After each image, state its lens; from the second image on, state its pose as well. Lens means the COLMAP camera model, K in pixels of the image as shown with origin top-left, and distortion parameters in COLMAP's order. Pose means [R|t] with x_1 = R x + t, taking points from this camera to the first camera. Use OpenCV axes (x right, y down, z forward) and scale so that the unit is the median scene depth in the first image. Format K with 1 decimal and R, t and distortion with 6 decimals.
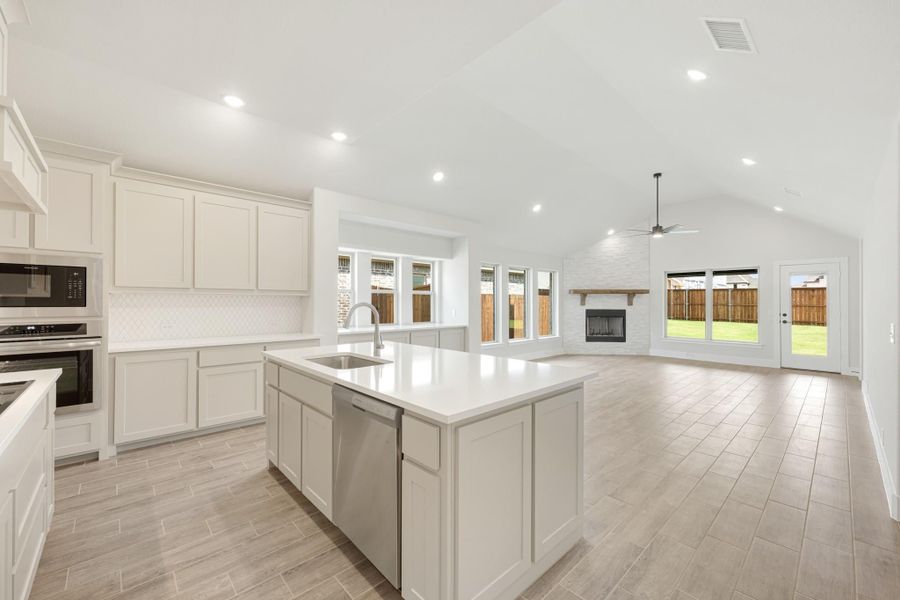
lens RADIAL K [[360.6, 0, 451.1], [0, 360.6, 301.3], [0, 0, 1]] dist [0.002382, -0.000399]
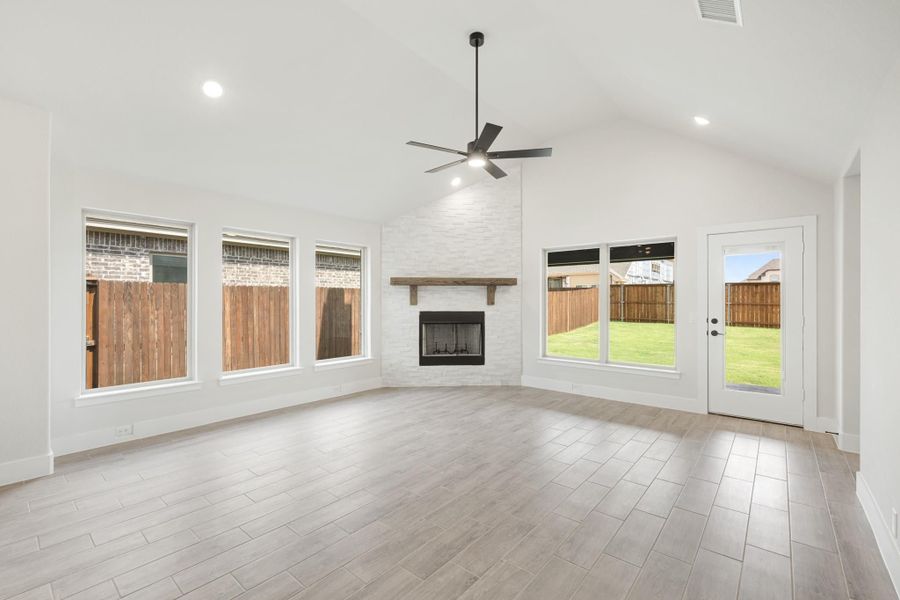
lens RADIAL K [[390.9, 0, 451.0], [0, 390.9, 301.3], [0, 0, 1]] dist [-0.005002, 0.003458]
pose [[0.992367, -0.000914, 0.123320, 0.400833], [0.000256, 0.999986, 0.005356, 0.002432], [-0.123323, -0.005284, 0.992352, 0.405543]]
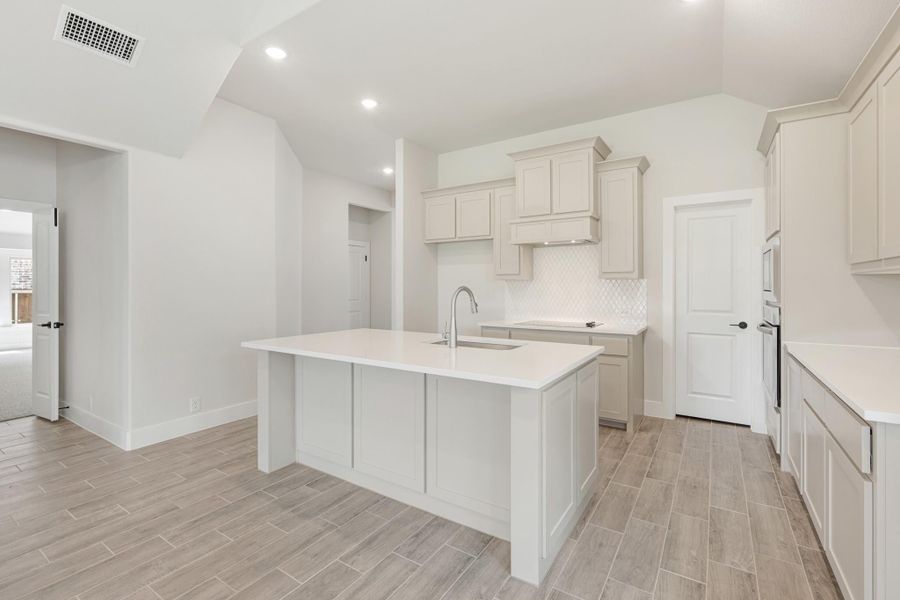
lens RADIAL K [[403.5, 0, 459.9], [0, 403.5, 286.4], [0, 0, 1]] dist [-0.000245, -0.000128]
pose [[-0.967097, -0.000850, -0.254406, 0.009479], [0.000280, 0.999990, -0.004404, 0.002384], [0.254407, -0.004331, -0.967087, 0.653652]]
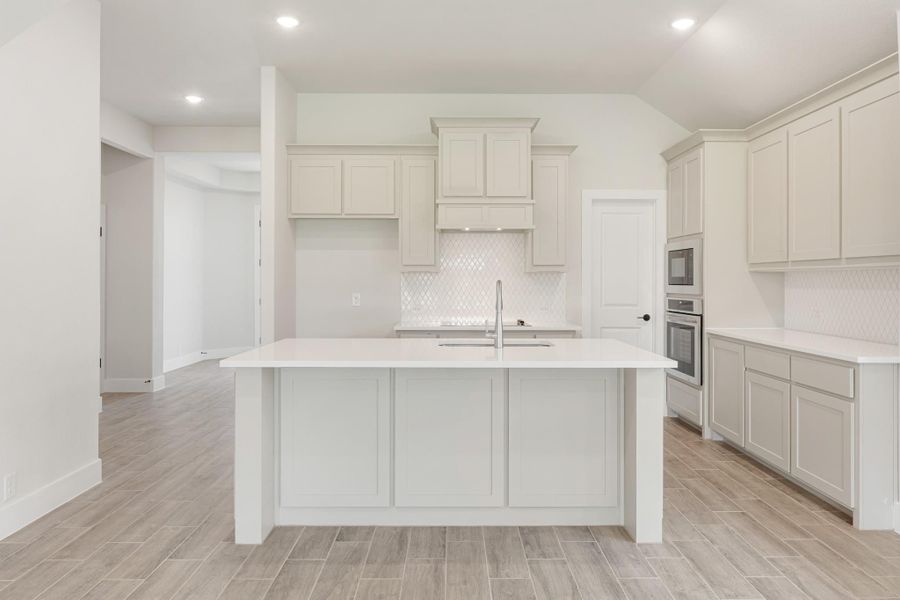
lens RADIAL K [[604.6, 0, 456.8], [0, 604.6, 279.6], [0, 0, 1]] dist [-0.000579, 0.001586]
pose [[-0.672073, -0.003649, -0.740476, 0.280167], [-0.000791, 0.999991, -0.004211, 0.002202], [0.740484, -0.002245, -0.672070, 0.610285]]
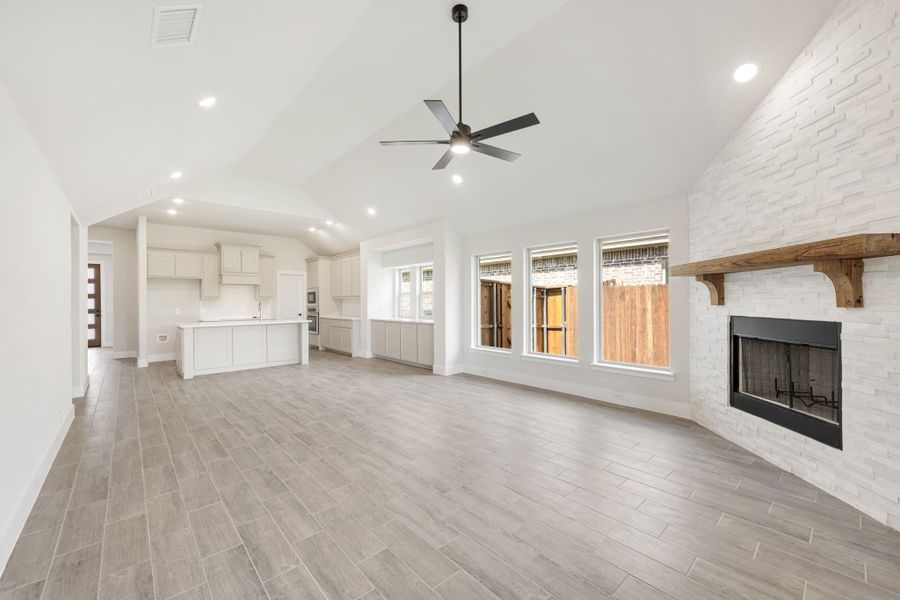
lens RADIAL K [[360.6, 0, 447.1], [0, 360.6, 300.1], [0, 0, 1]] dist [0.002382, -0.000399]
pose [[-0.020694, -0.004366, -0.999776, 0.861951], [0.012005, 0.999917, -0.004615, 0.005342], [0.999714, -0.012098, -0.020639, 0.839904]]
